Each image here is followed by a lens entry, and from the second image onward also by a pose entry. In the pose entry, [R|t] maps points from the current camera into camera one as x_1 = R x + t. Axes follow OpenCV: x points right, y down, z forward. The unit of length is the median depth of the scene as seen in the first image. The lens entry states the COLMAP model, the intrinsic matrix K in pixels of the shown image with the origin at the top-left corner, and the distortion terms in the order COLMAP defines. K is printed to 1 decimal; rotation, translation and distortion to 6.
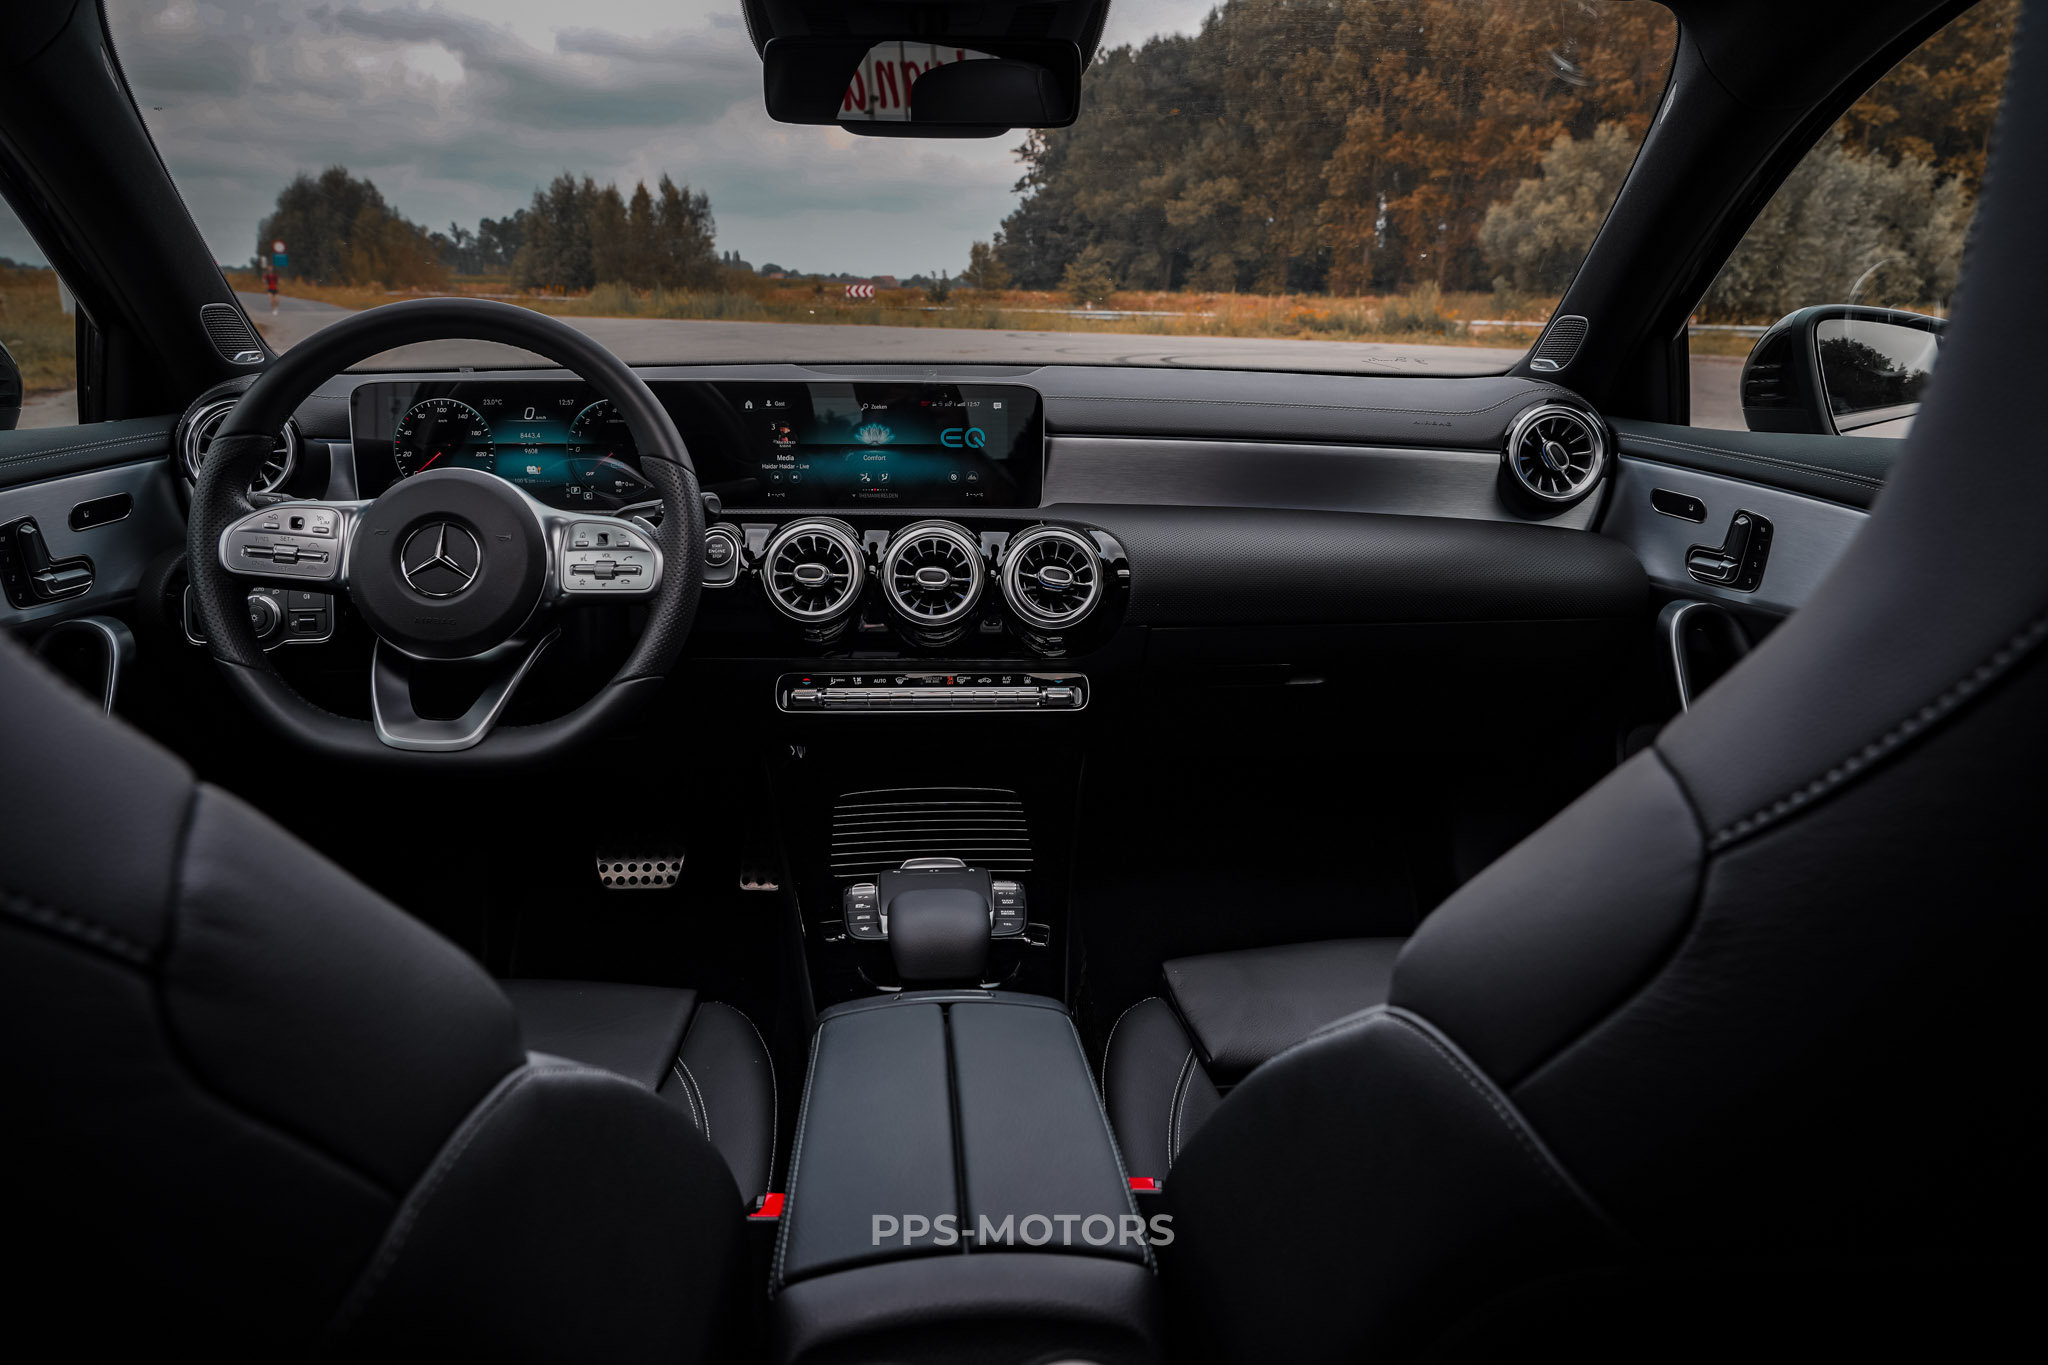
lens RADIAL K [[1388.4, 0, 1028.4], [0, 1388.4, 679.5], [0, 0, 1]] dist [-0.028940, 0.020018]
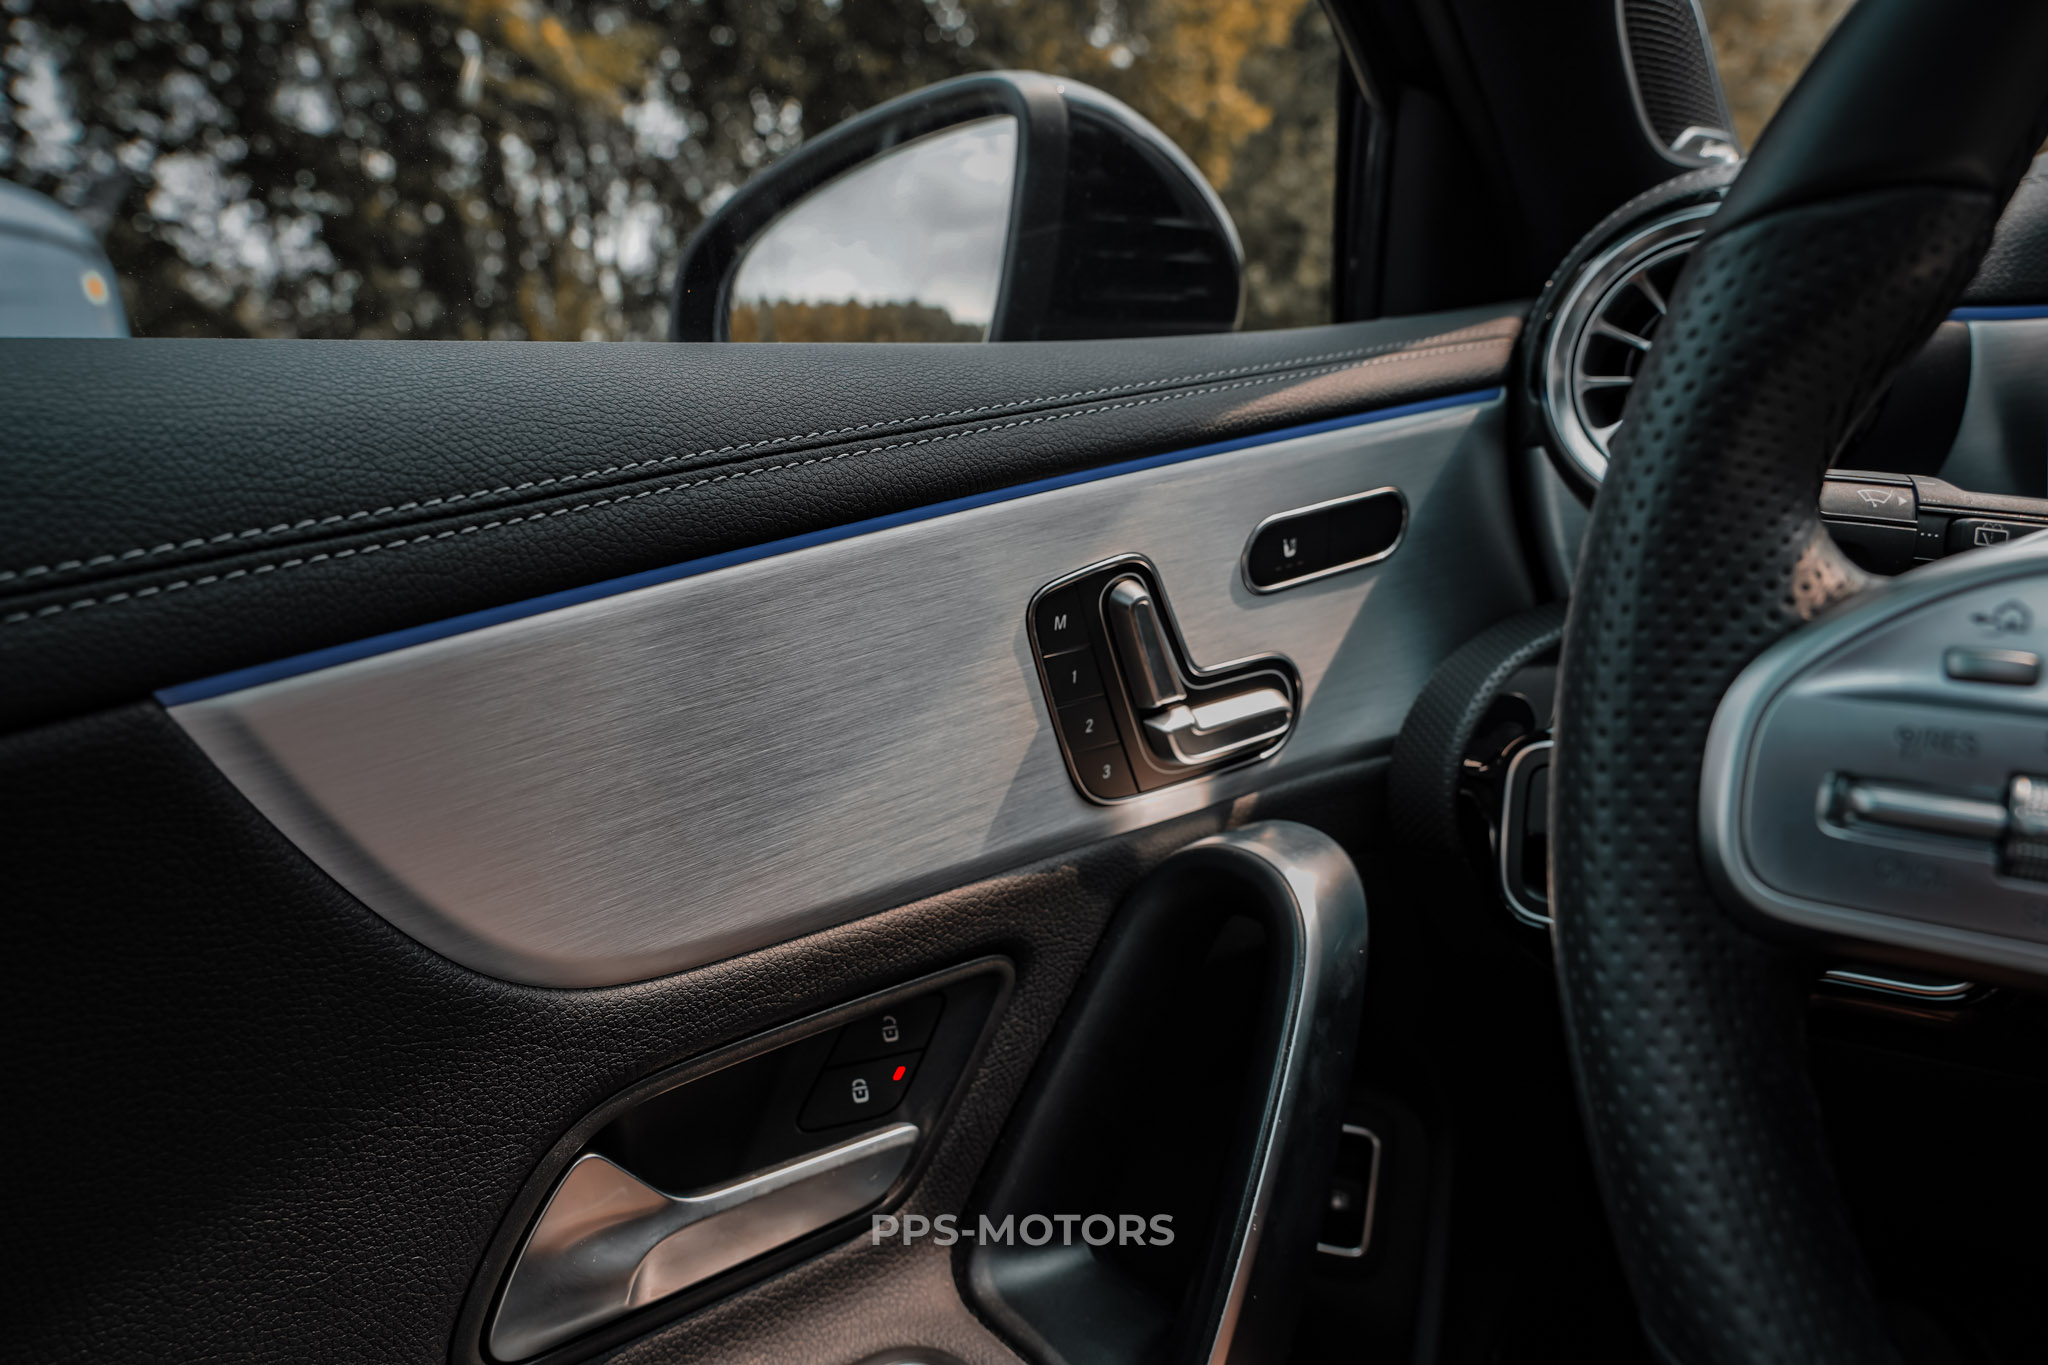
lens RADIAL K [[1346.3, 0, 1025.0], [0, 1346.3, 675.3], [0, 0, 1]] dist [-0.026850, 0.002700]
pose [[0.628687, 0.090133, -0.772417, -0.406731], [-0.084611, 0.995292, 0.047273, -0.088291], [0.773042, 0.035635, 0.633353, 0.652460]]
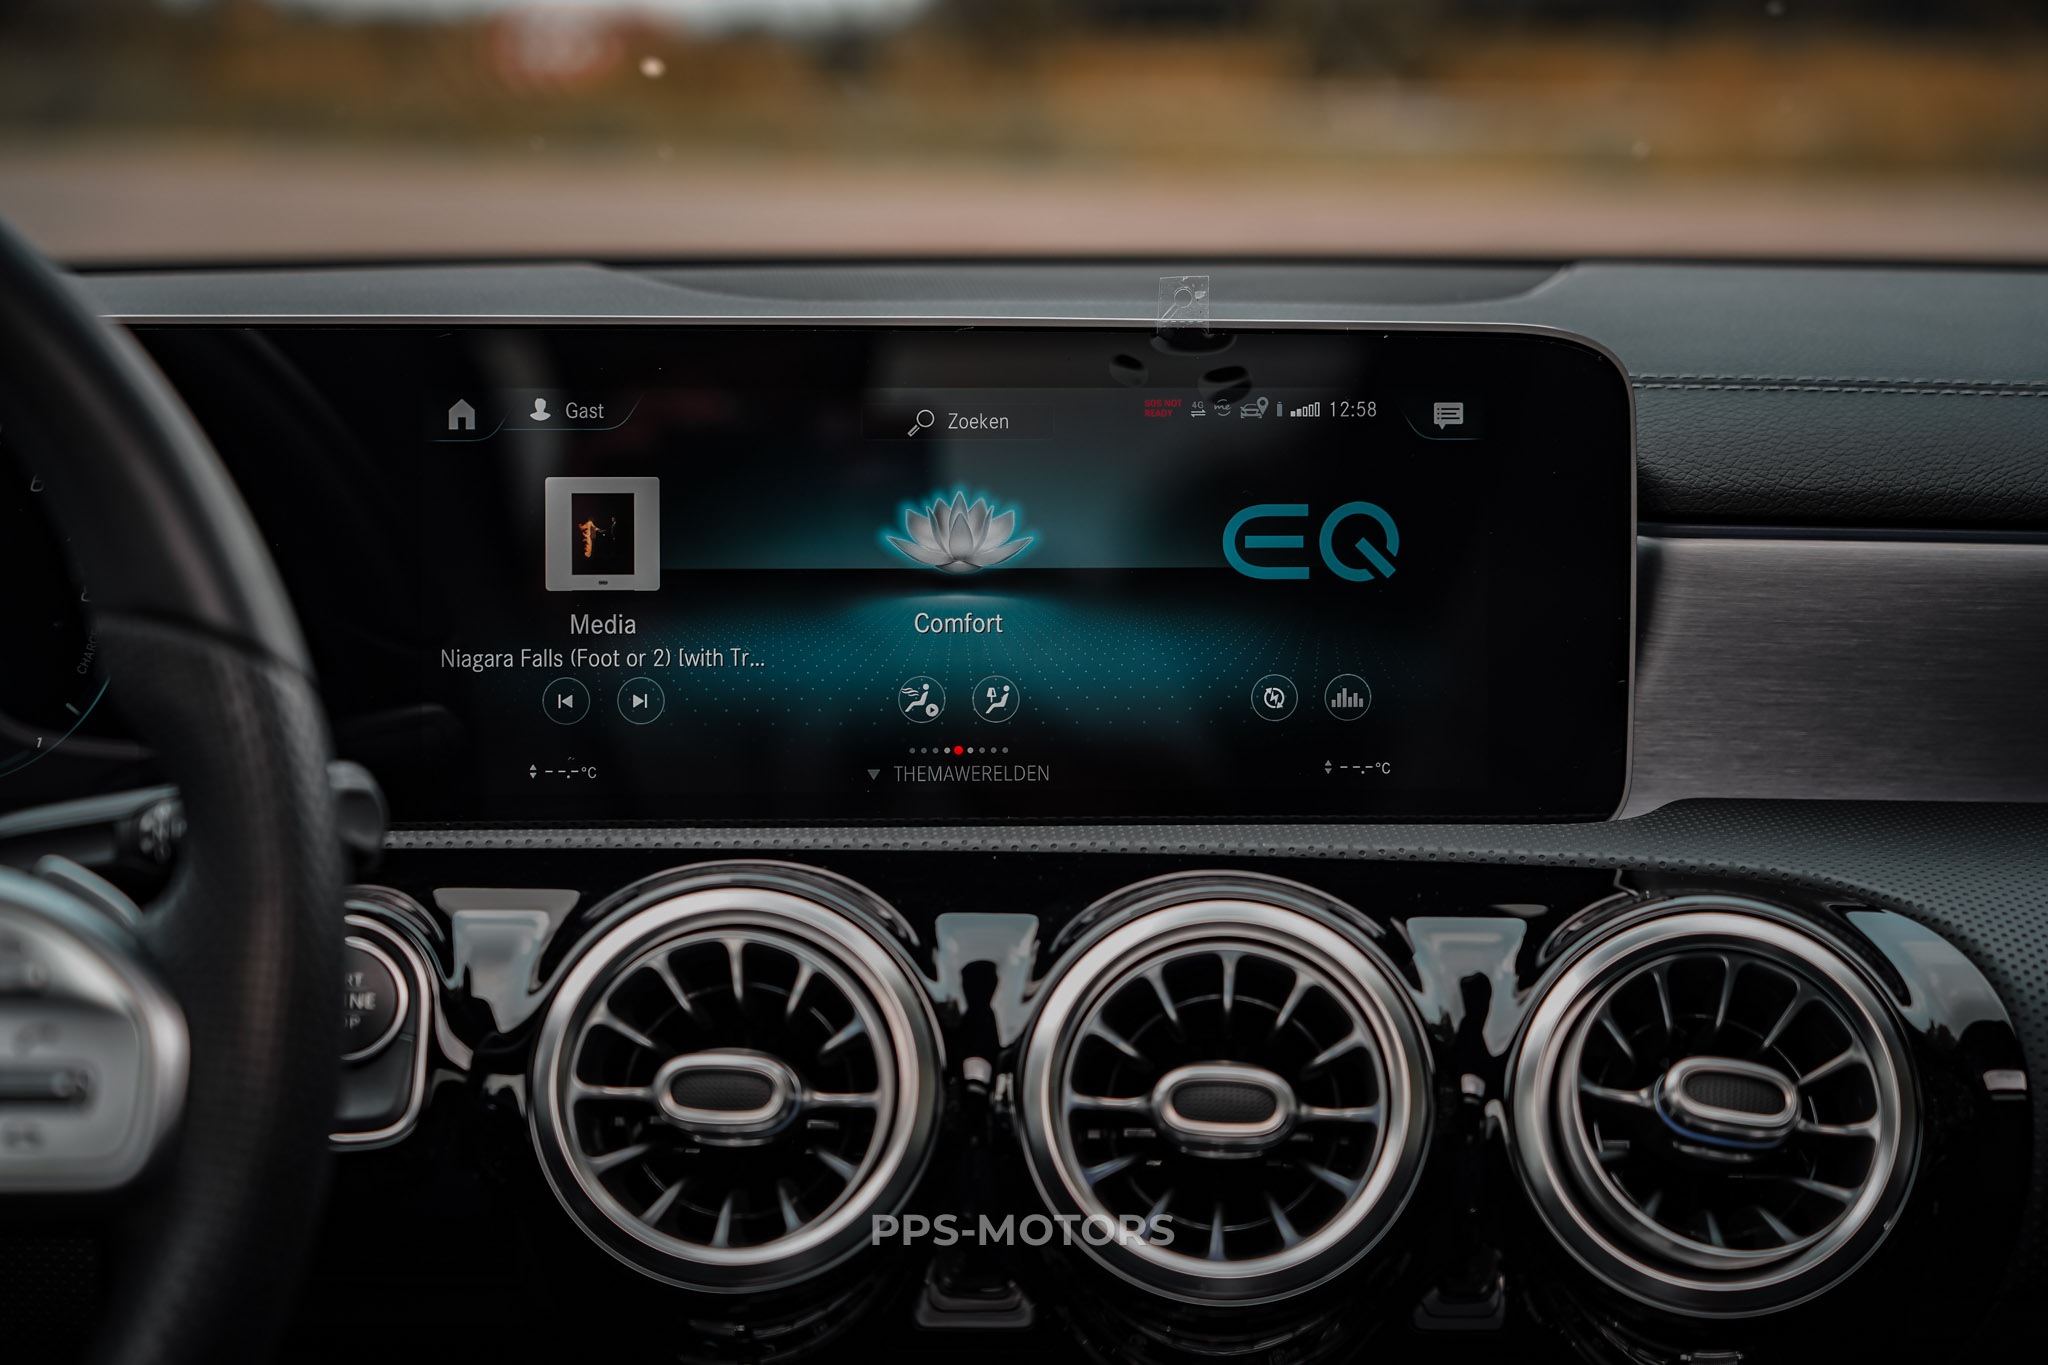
lens RADIAL K [[5040.0, 0, 1025.3], [0, 5040.0, 643.6], [0, 0, 1]] dist [-0.064599, 0.011204]
pose [[0.999695, -0.006067, -0.023942, -0.080837], [0.002268, 0.987819, -0.155589, -0.016142], [0.024594, 0.155487, 0.987532, 0.112464]]
